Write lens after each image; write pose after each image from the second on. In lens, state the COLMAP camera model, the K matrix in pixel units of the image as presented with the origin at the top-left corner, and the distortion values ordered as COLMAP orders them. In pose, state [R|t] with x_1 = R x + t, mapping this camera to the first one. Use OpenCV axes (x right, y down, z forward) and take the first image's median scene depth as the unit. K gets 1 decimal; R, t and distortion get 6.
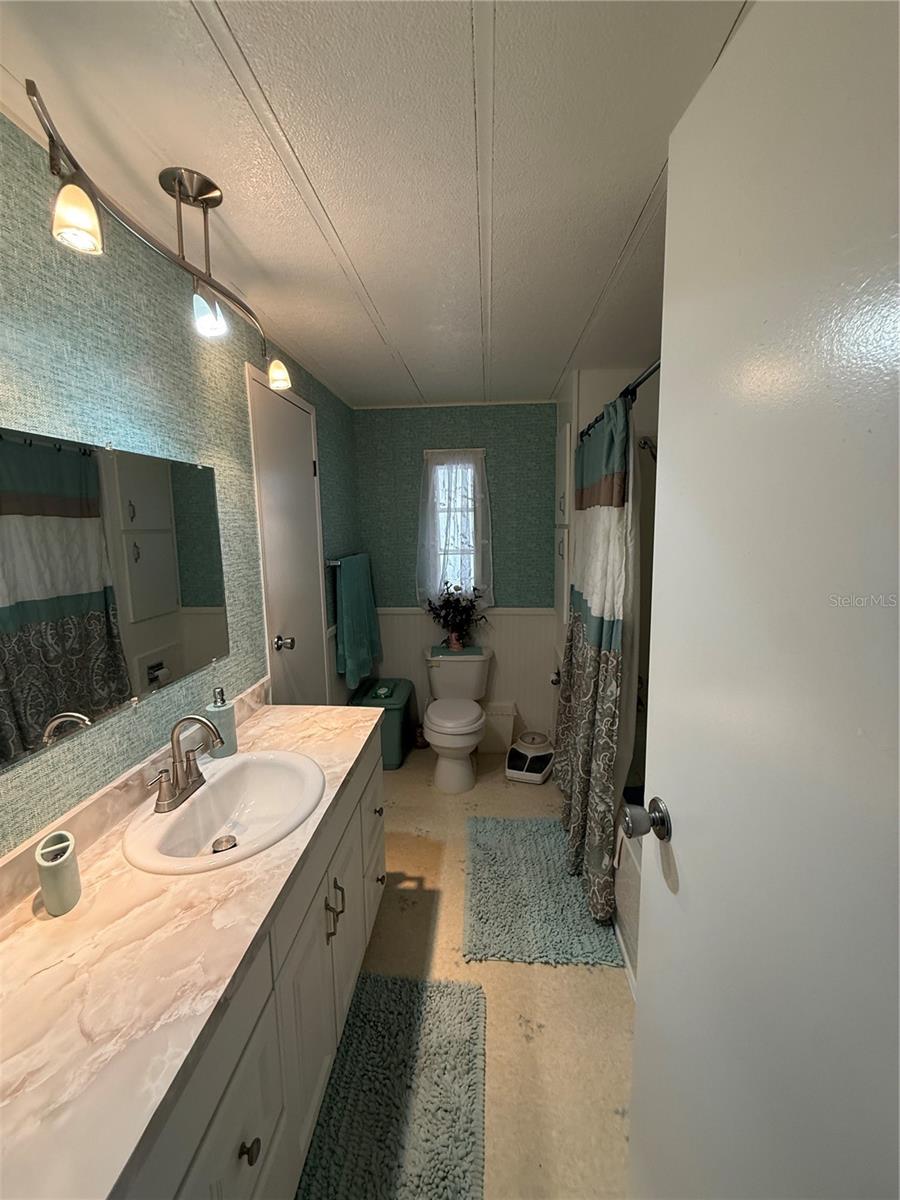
lens RADIAL K [[479.0, 0, 450.4], [0, 479.0, 595.7], [0, 0, 1]] dist [-0.002695, 0.000910]
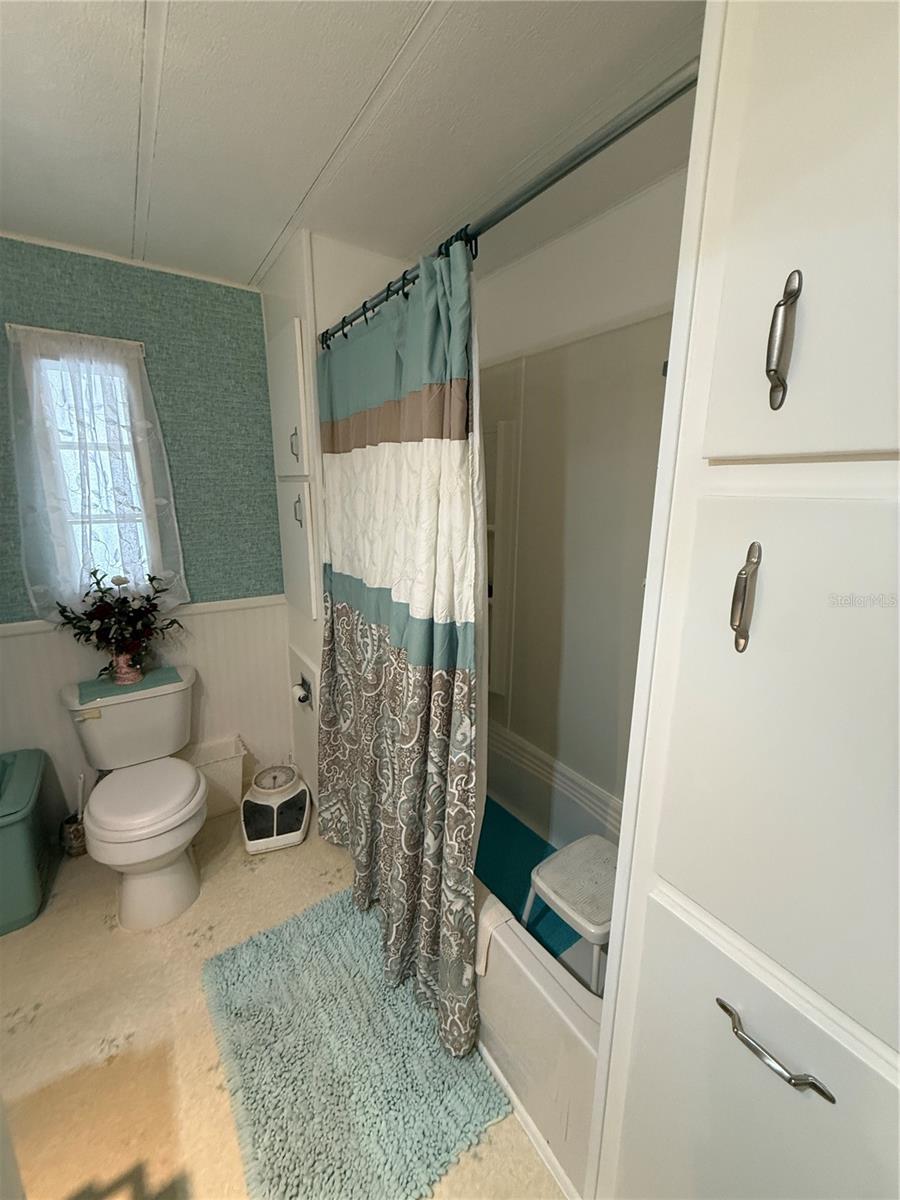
lens RADIAL K [[479.0, 0, 450.4], [0, 479.0, 595.7], [0, 0, 1]] dist [-0.002695, 0.000910]
pose [[0.785443, -0.115179, 0.608123, -0.027886], [0.069393, 0.992725, 0.098396, -0.028989], [-0.615032, -0.035084, 0.787721, 0.305386]]
